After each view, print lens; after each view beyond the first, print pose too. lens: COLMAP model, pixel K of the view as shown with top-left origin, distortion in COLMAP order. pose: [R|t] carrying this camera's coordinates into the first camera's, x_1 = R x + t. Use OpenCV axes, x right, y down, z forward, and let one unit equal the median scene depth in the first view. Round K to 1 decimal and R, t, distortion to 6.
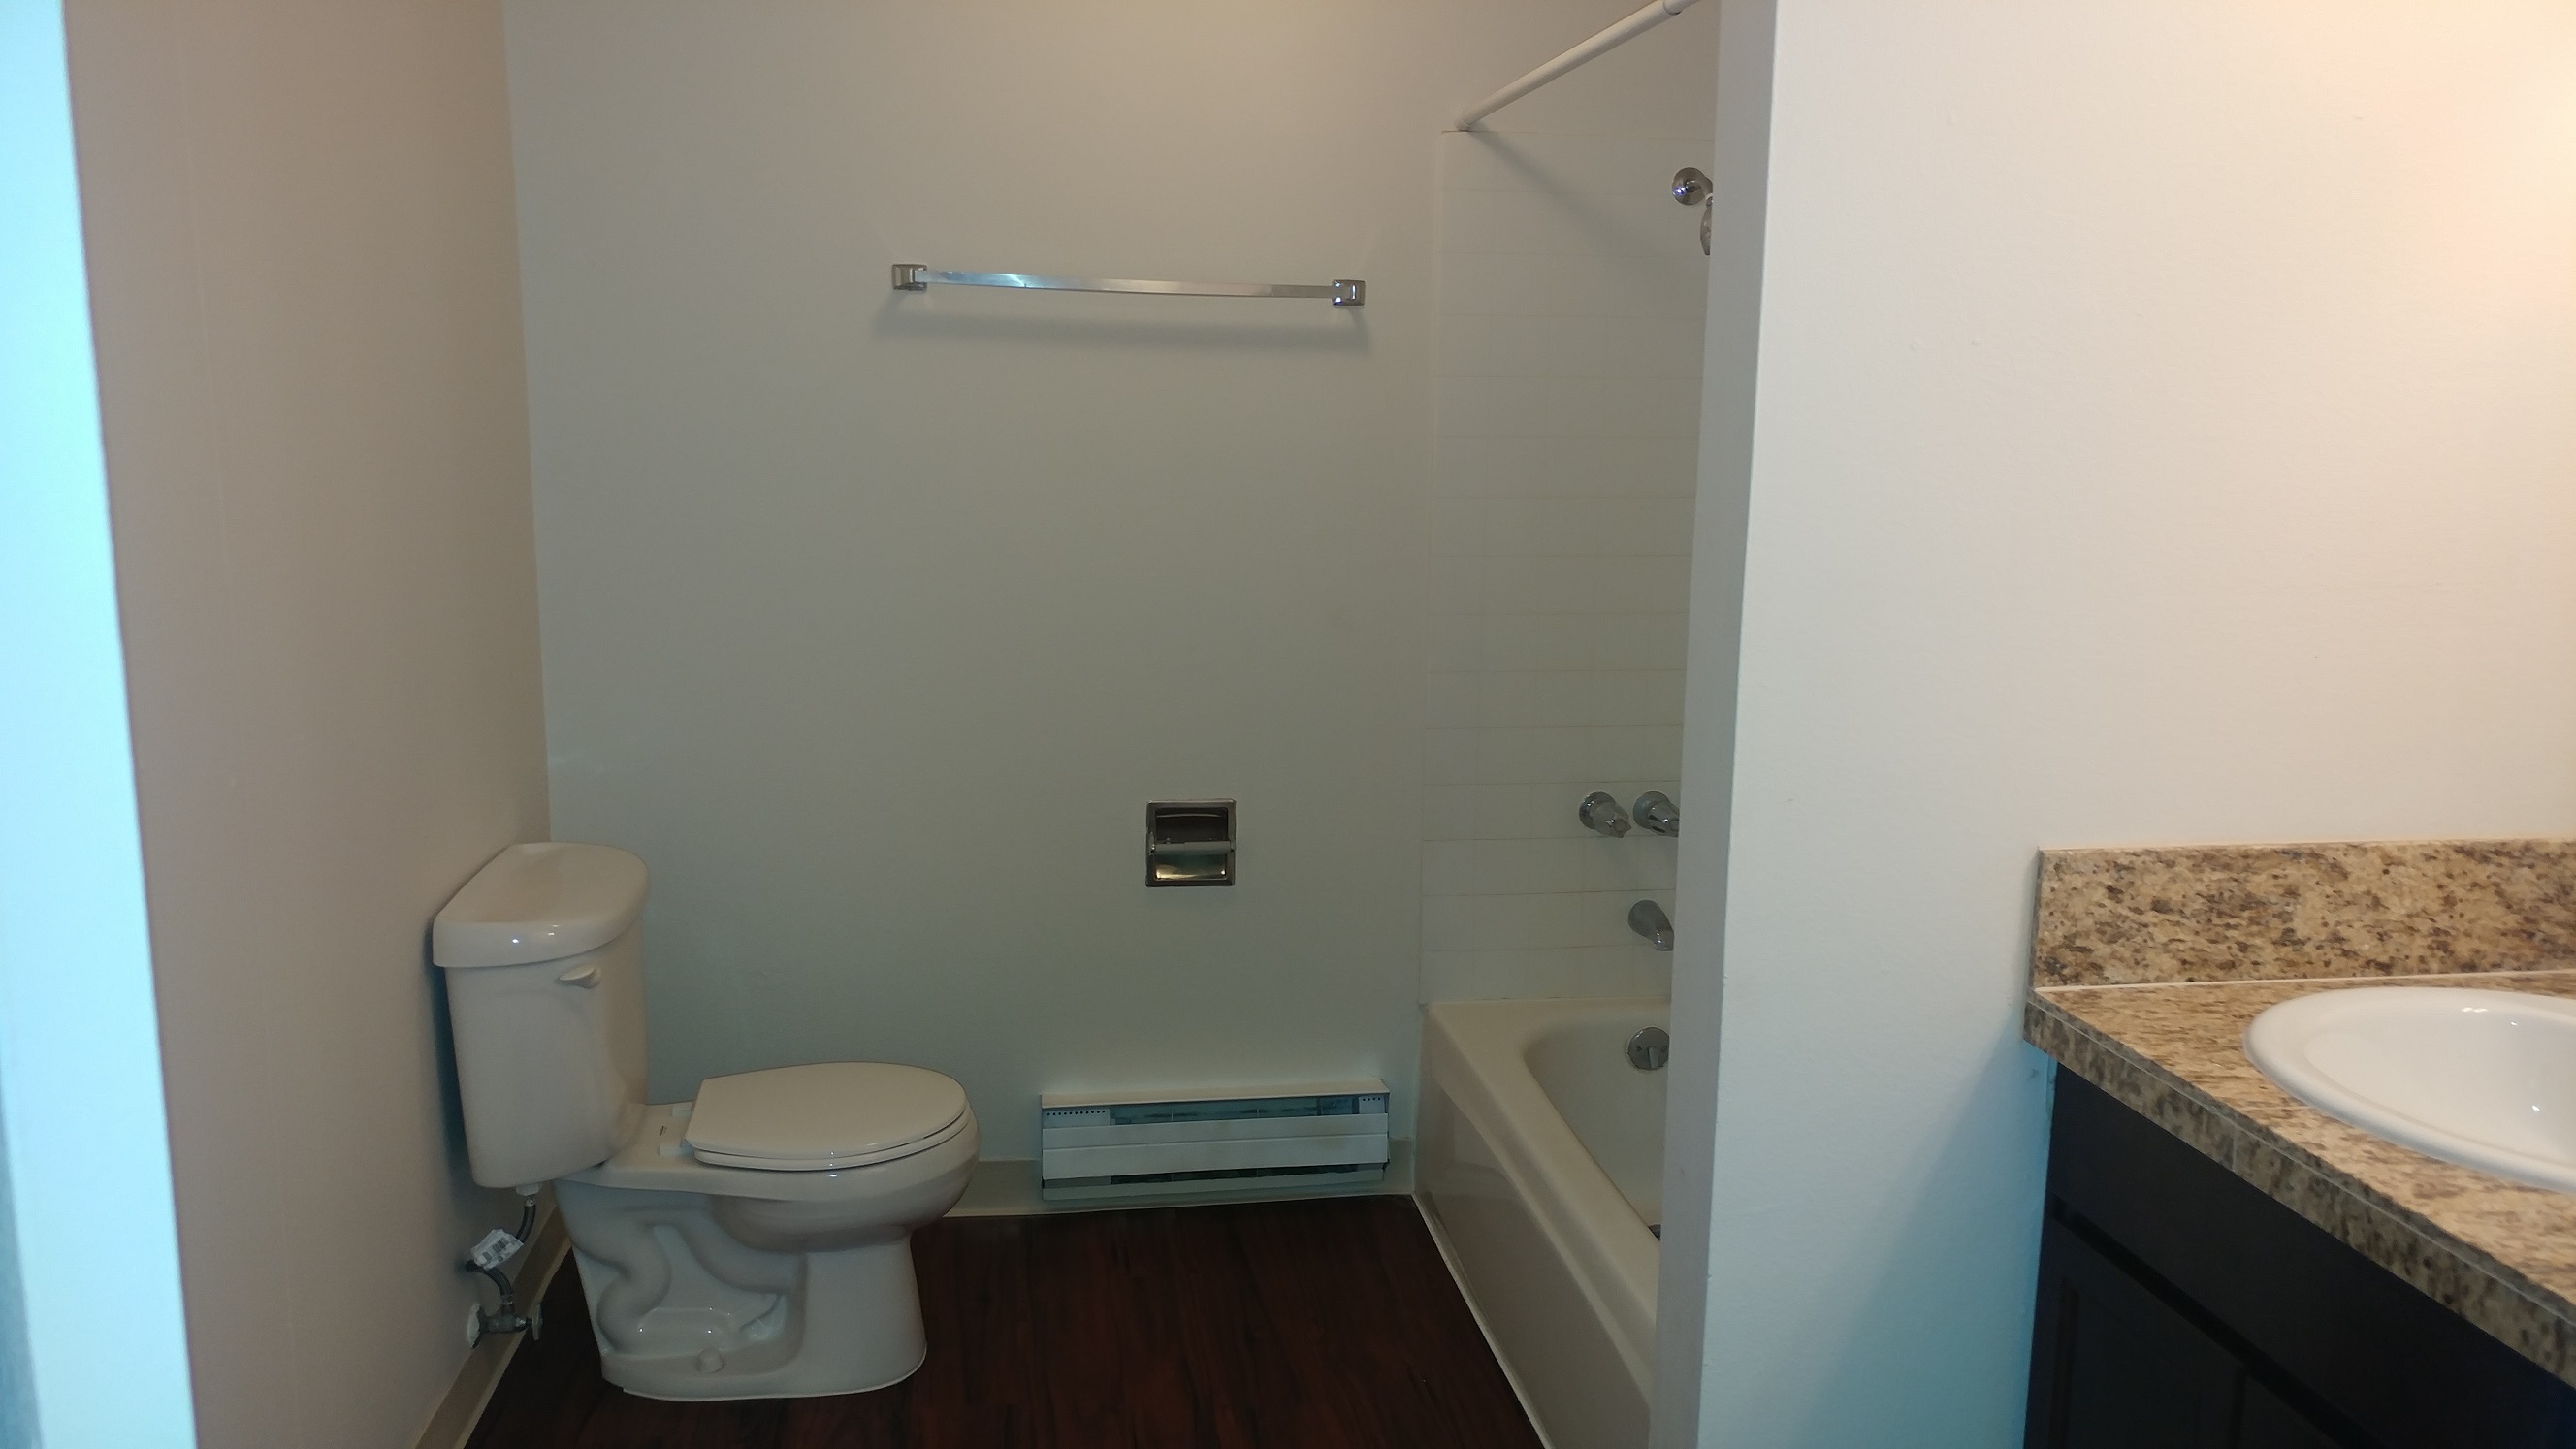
lens RADIAL K [[1817.7, 0, 1288.0], [0, 1817.7, 724.5], [0, 0, 1]] dist [0.039991, -0.055810]
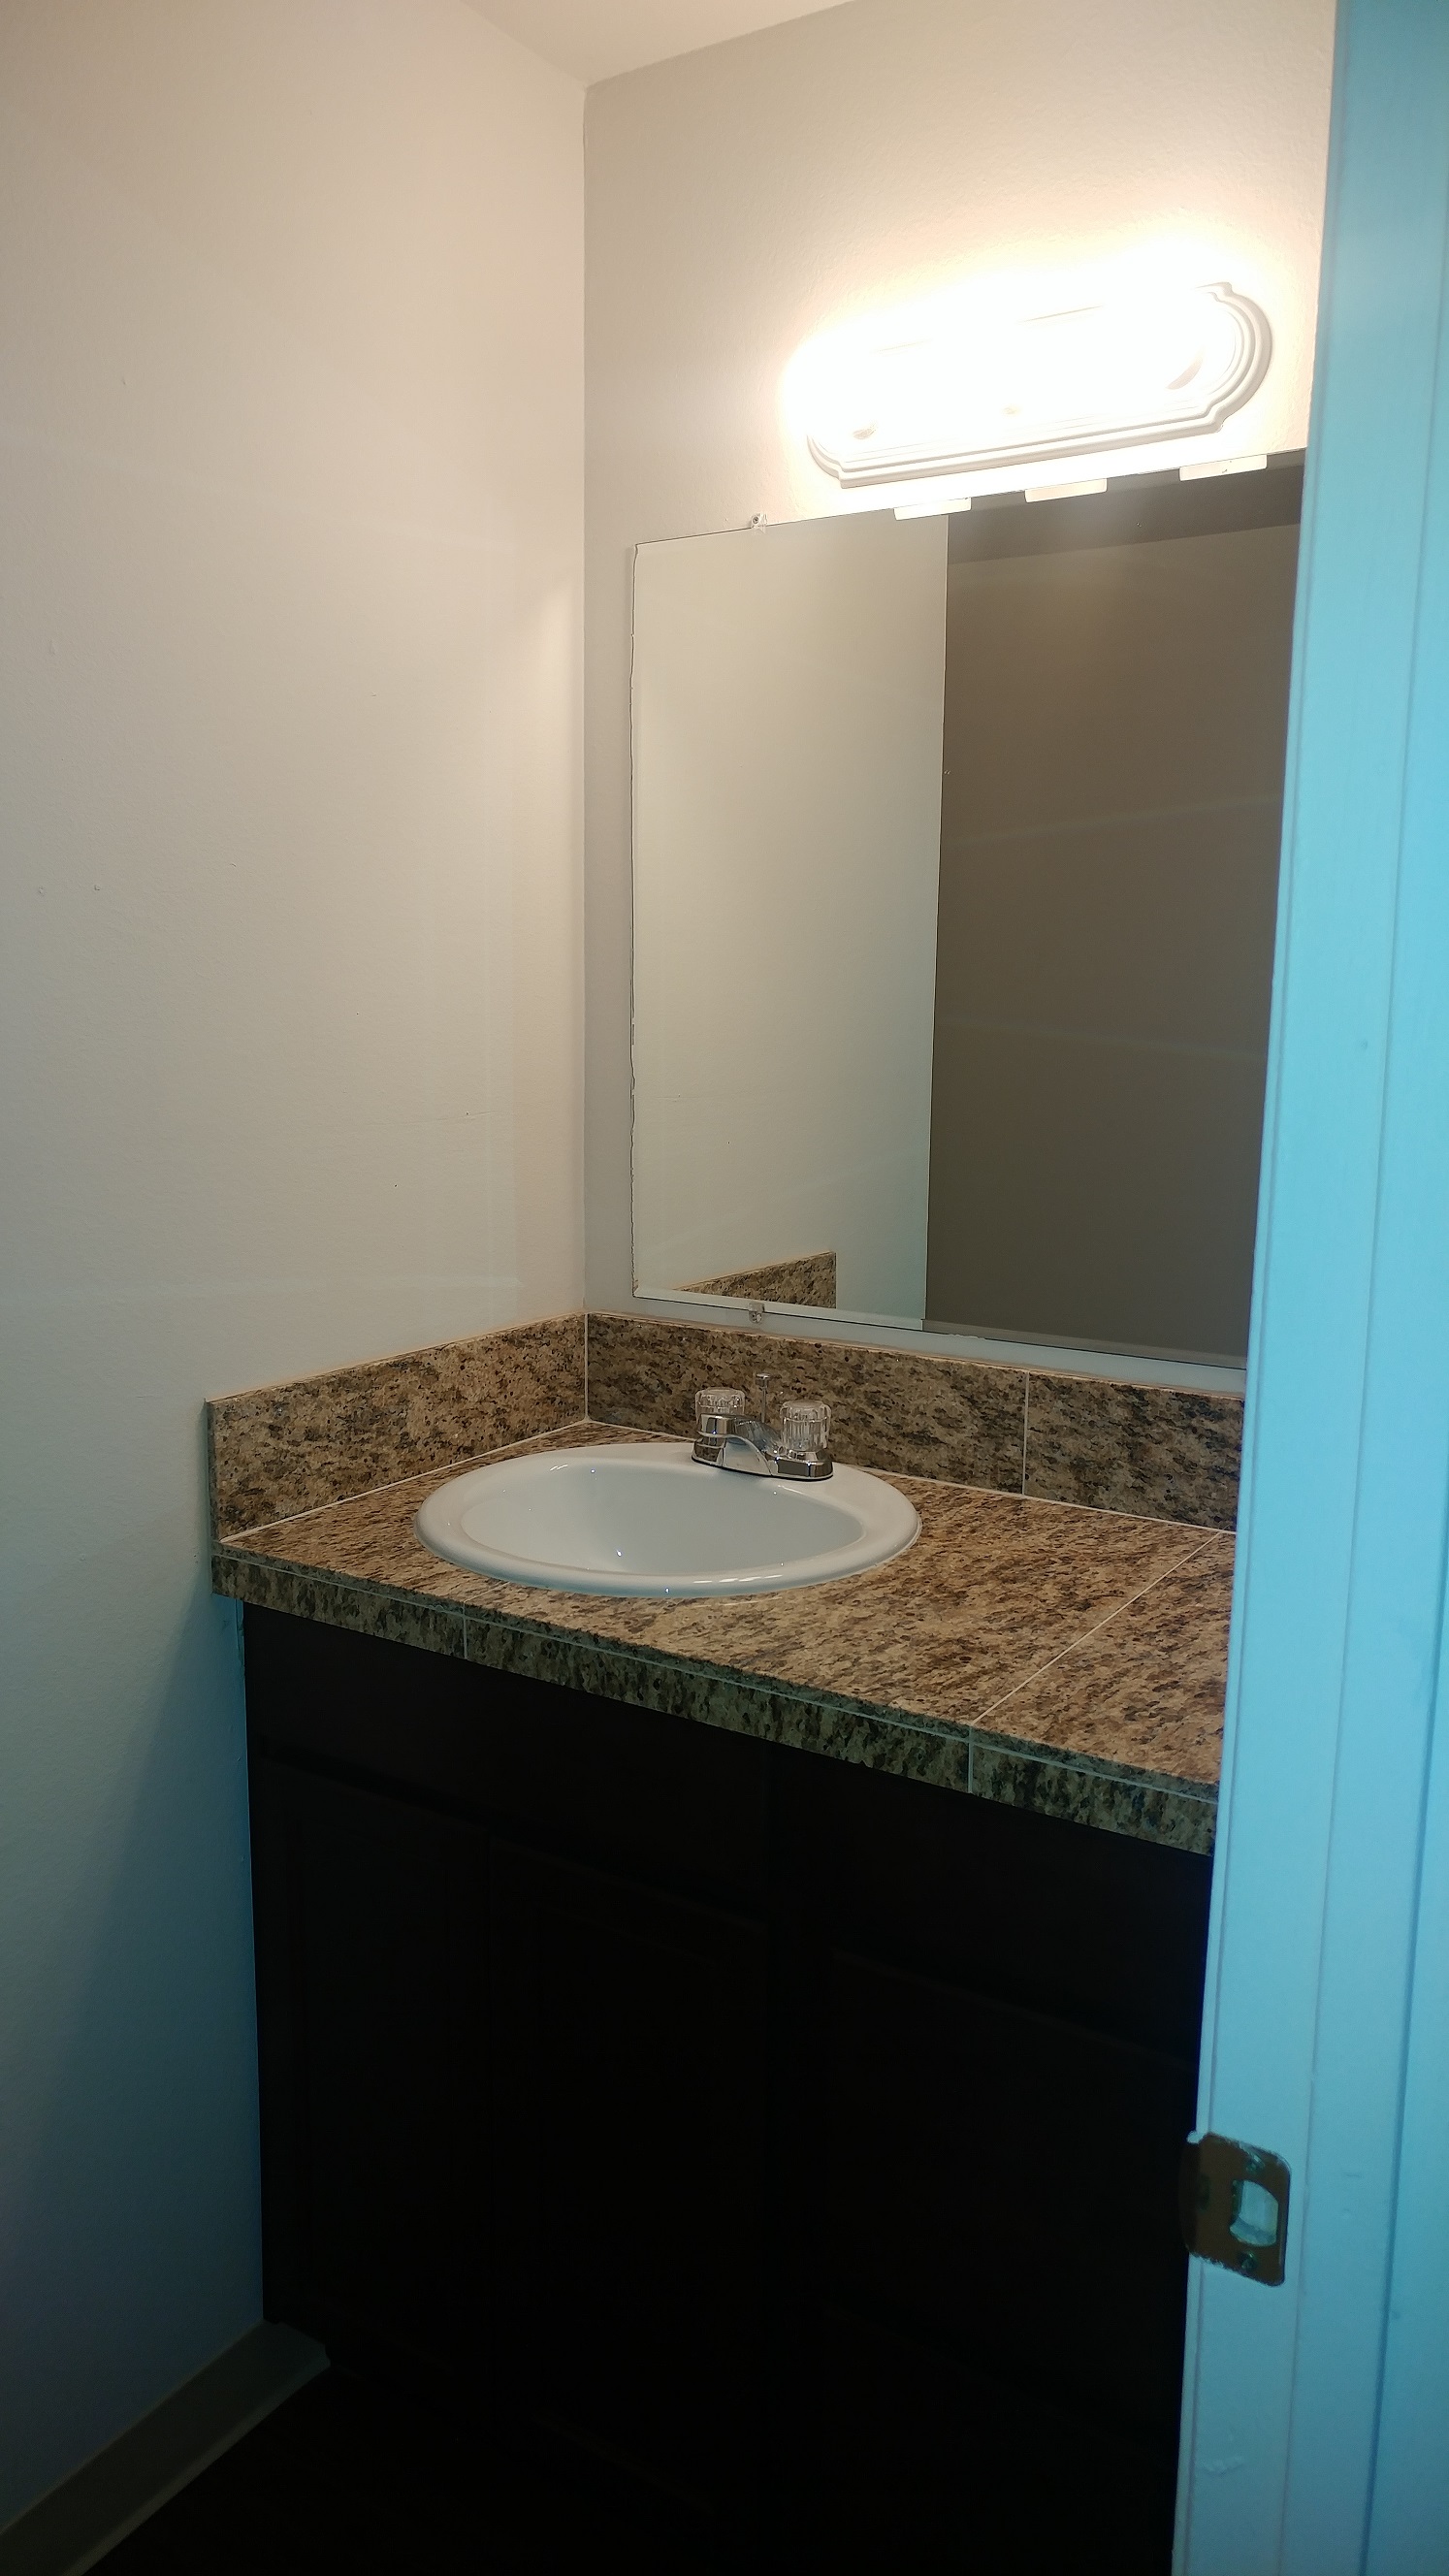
lens RADIAL K [[1817.7, 0, 724.5], [0, 1817.7, 1288.0], [0, 0, 1]] dist [0.039991, -0.055810]
pose [[0.645876, -0.129158, 0.752438, -0.143543], [0.126884, 0.990038, 0.061028, -0.017261], [-0.752825, 0.056056, 0.655830, 0.135838]]
